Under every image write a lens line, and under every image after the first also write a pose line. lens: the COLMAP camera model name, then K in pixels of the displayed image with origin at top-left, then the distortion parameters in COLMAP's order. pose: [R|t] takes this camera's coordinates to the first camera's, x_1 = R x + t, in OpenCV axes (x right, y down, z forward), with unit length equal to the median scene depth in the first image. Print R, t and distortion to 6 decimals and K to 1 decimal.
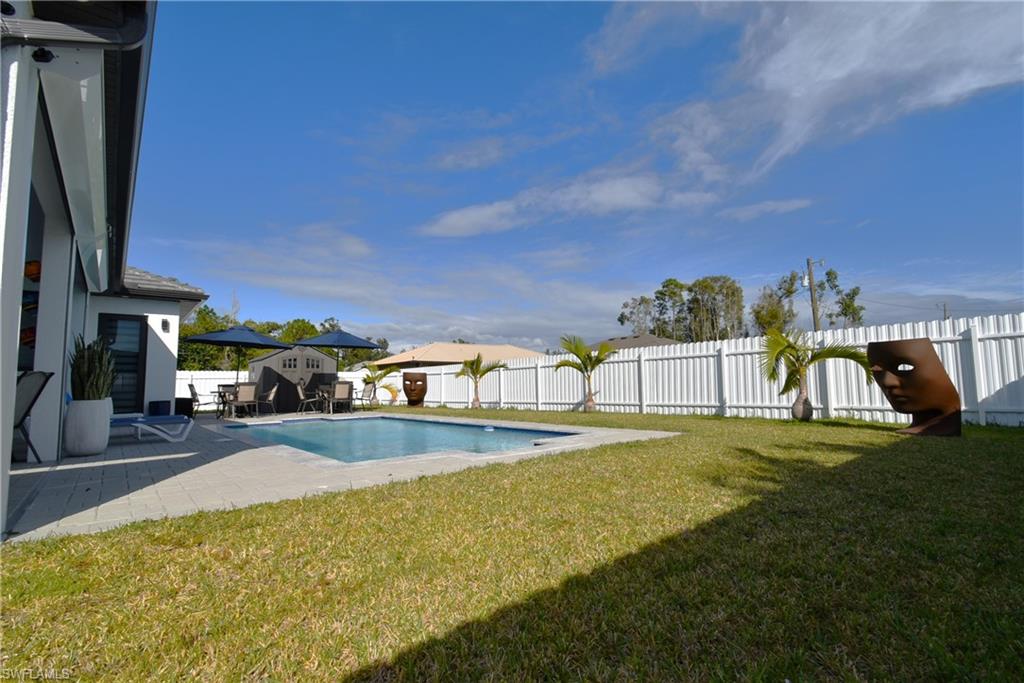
lens RADIAL K [[482.0, 0, 513.5], [0, 482.0, 380.8], [0, 0, 1]] dist [0.008772, -0.000228]
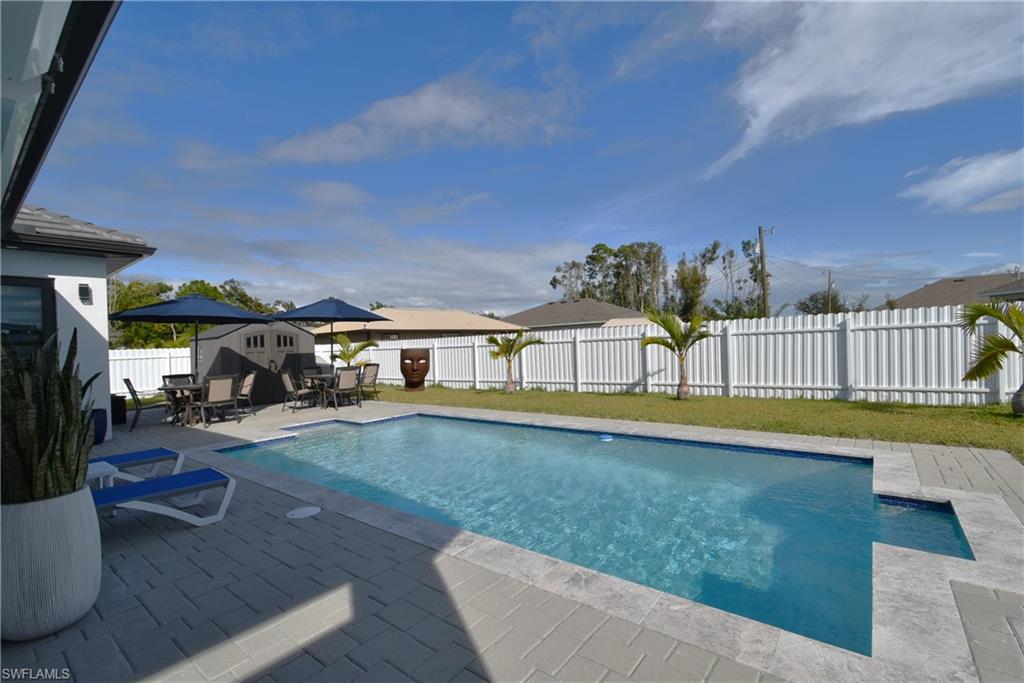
lens RADIAL K [[457.1, 0, 515.2], [0, 457.1, 380.8], [0, 0, 1]] dist [0.004912, -0.003341]
pose [[0.979404, -0.035753, 0.198721, -0.210632], [0.018566, 0.995975, 0.087688, -0.030849], [-0.201056, -0.082193, 0.976125, 0.207520]]
